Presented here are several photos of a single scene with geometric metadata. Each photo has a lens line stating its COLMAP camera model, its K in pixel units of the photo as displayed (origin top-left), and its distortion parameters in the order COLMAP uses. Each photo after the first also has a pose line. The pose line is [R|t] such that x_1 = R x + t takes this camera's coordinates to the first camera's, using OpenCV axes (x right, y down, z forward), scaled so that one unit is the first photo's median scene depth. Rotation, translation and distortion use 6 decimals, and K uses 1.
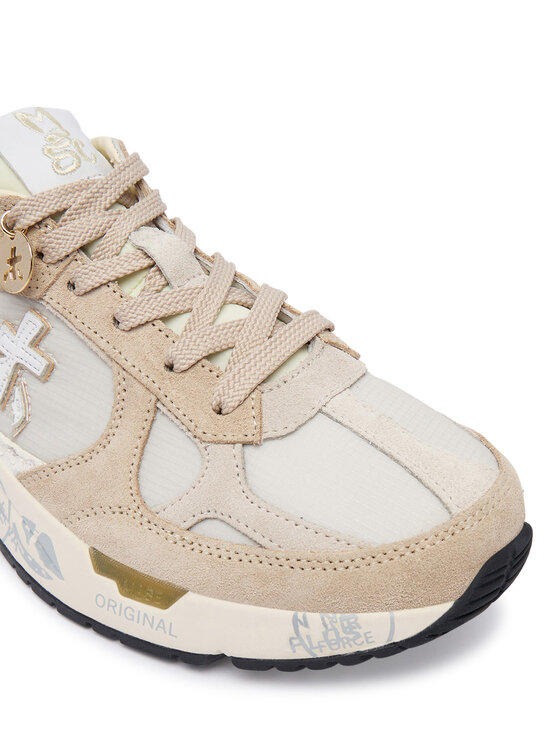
lens RADIAL K [[697.8, 0, 280.0], [0, 697.8, 373.0], [0, 0, 1]] dist [-0.089344, -0.000498]
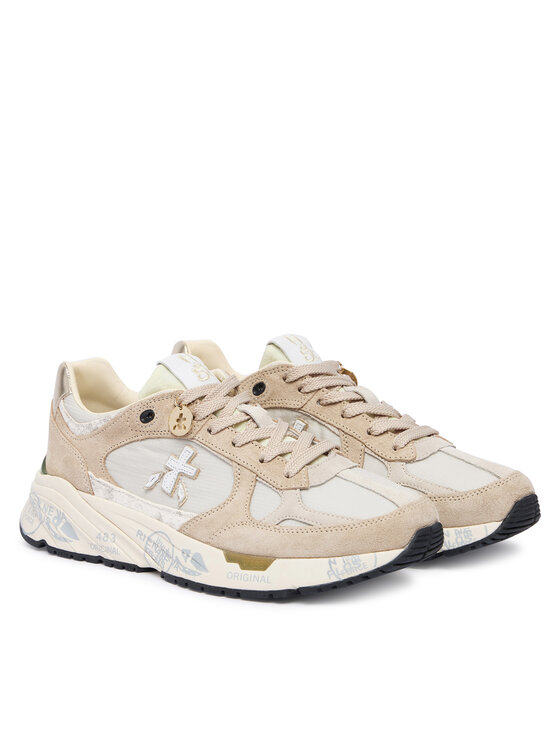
lens RADIAL K [[1943.1, 0, 280.0], [0, 1943.1, 373.0], [0, 0, 1]] dist [-4.512066, 0.025026]
pose [[0.998147, -0.052252, 0.031169, -0.266030], [0.060749, 0.884226, -0.463091, 2.372380], [-0.003363, 0.464126, 0.885763, -4.111979]]
